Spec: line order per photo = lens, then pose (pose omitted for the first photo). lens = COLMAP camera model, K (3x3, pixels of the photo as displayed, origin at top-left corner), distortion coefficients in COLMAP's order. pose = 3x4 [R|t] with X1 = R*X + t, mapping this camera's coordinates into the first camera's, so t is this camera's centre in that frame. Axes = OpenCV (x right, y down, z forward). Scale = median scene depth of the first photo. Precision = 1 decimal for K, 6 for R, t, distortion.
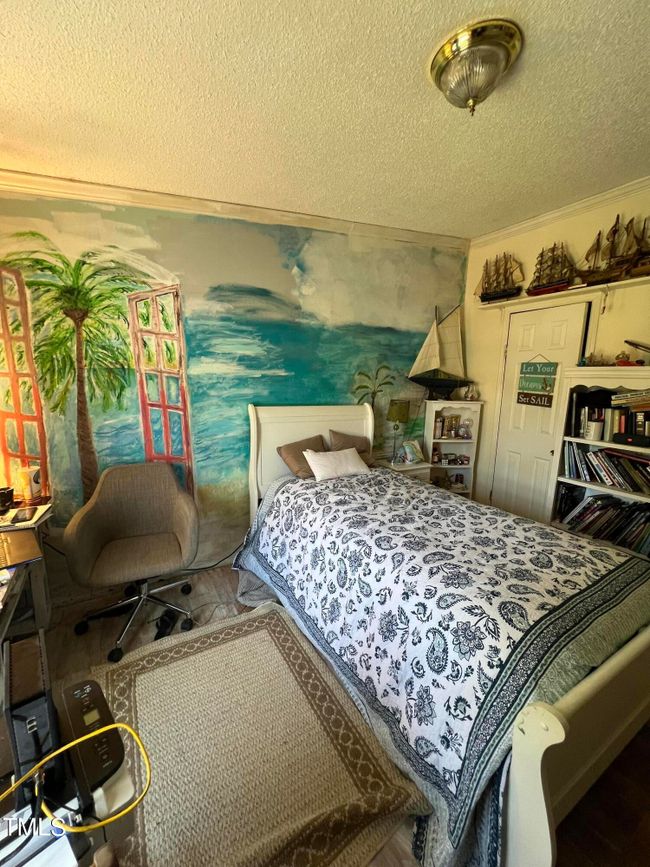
lens RADIAL K [[347.3, 0, 326.5], [0, 347.3, 433.7], [0, 0, 1]] dist [-0.002725, 0.000249]
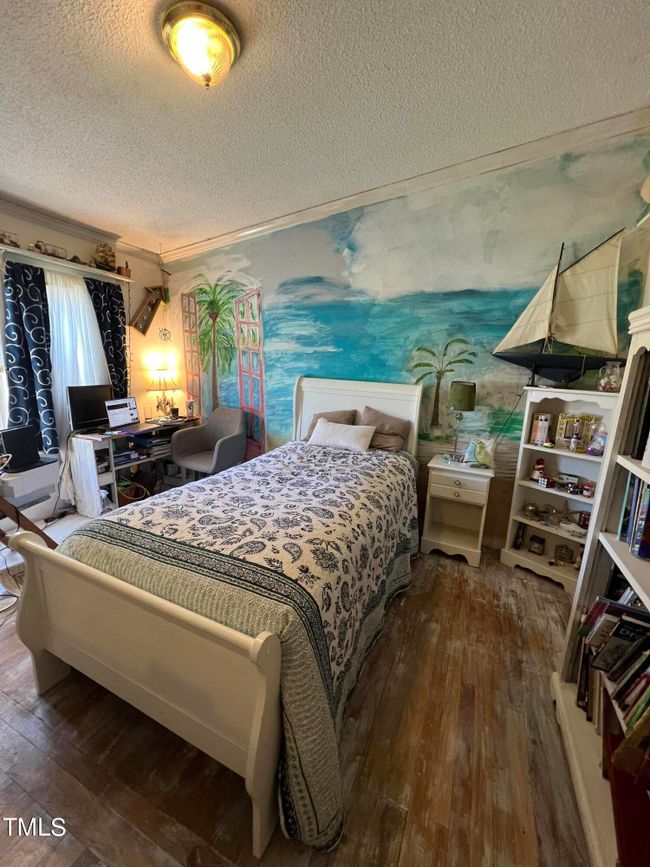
lens RADIAL K [[347.3, 0, 325.2], [0, 347.3, 434.2], [0, 0, 1]] dist [-0.002725, 0.000249]
pose [[0.570734, 0.159683, -0.805459, 0.848319], [-0.156825, 0.984051, 0.083966, 0.003413], [0.806020, 0.078394, 0.586673, 0.371606]]
